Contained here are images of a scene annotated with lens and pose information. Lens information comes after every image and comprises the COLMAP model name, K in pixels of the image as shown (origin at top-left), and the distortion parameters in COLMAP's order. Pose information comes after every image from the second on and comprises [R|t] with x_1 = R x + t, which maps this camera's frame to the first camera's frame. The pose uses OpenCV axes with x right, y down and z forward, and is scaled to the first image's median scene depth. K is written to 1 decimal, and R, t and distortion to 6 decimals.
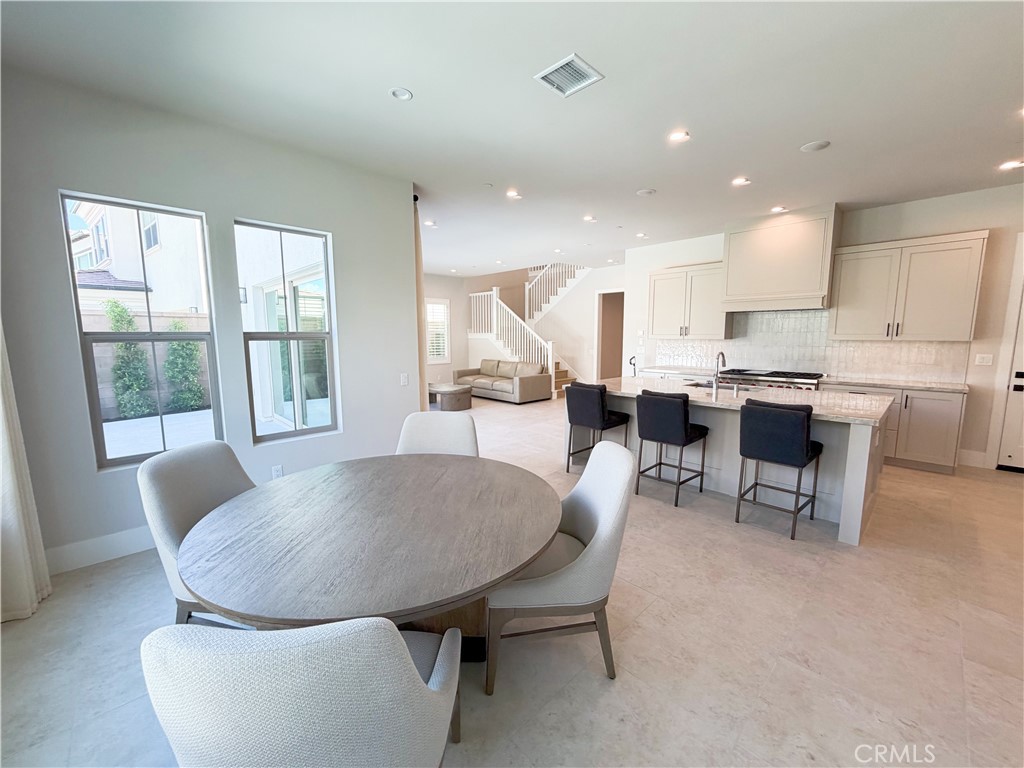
lens RADIAL K [[407.2, 0, 513.3], [0, 407.2, 384.0], [0, 0, 1]] dist [-0.001027, -0.000114]
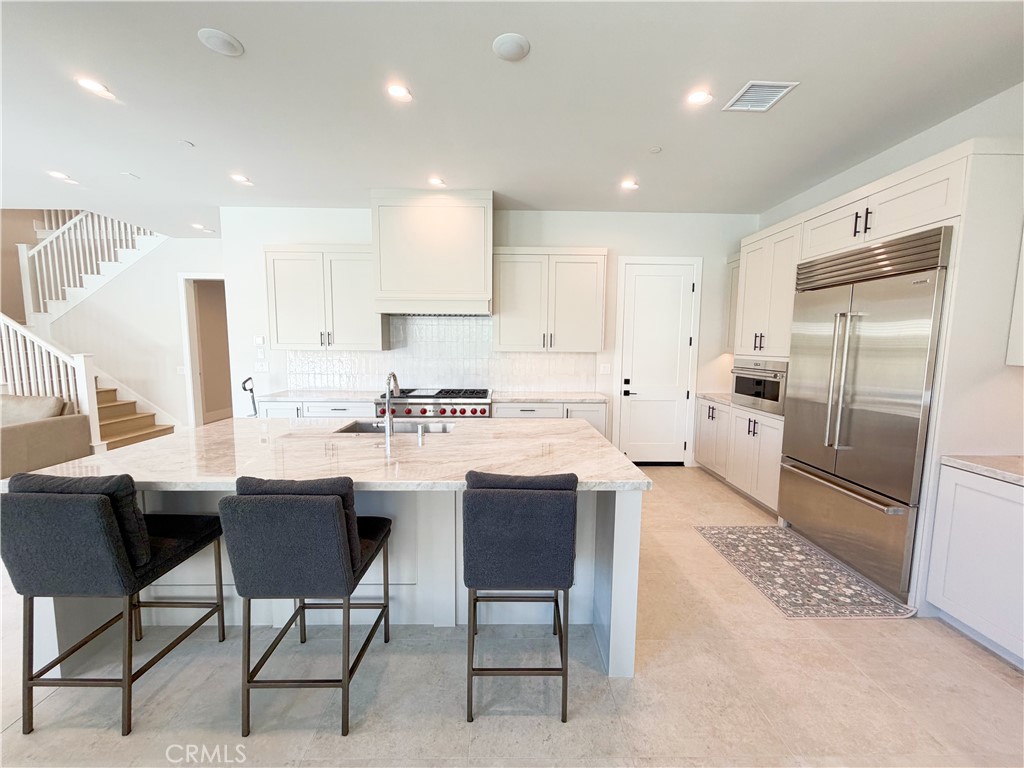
lens RADIAL K [[407.2, 0, 506.8], [0, 407.2, 388.1], [0, 0, 1]] dist [-0.001027, -0.000114]
pose [[0.687554, -0.069107, 0.722837, 0.142686], [0.079124, 0.996664, 0.020025, -0.040864], [-0.721810, 0.043426, 0.690728, 0.347463]]
